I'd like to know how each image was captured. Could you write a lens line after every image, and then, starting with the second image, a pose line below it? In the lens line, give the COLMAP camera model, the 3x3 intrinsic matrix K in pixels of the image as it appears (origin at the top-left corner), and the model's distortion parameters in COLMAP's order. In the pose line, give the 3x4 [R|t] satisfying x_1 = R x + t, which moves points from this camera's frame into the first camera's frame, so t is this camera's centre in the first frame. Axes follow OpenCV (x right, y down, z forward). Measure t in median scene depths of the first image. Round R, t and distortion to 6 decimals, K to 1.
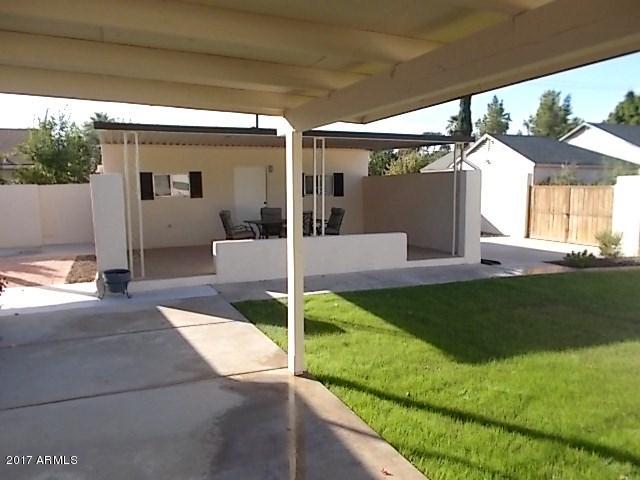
lens RADIAL K [[529.7, 0, 320.0], [0, 529.7, 240.0], [0, 0, 1]] dist [-0.005534, 0.001097]
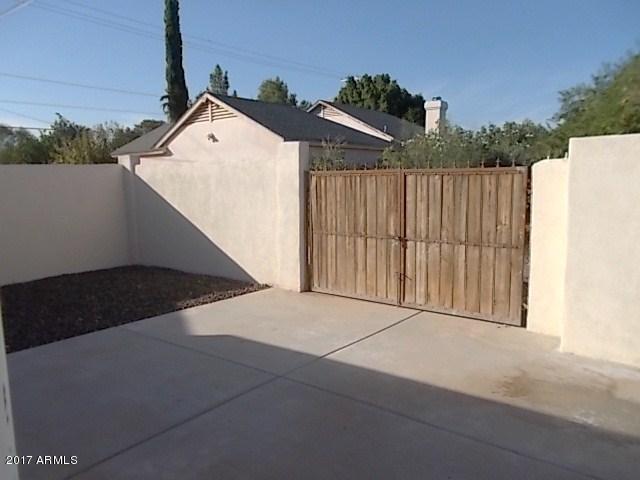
lens RADIAL K [[529.7, 0, 320.0], [0, 529.7, 240.0], [0, 0, 1]] dist [-0.005534, 0.001097]
pose [[0.880769, -0.076357, 0.467350, 0.206921], [0.068513, 0.997078, 0.033785, -0.062366], [-0.468564, 0.002263, 0.883427, 0.628392]]
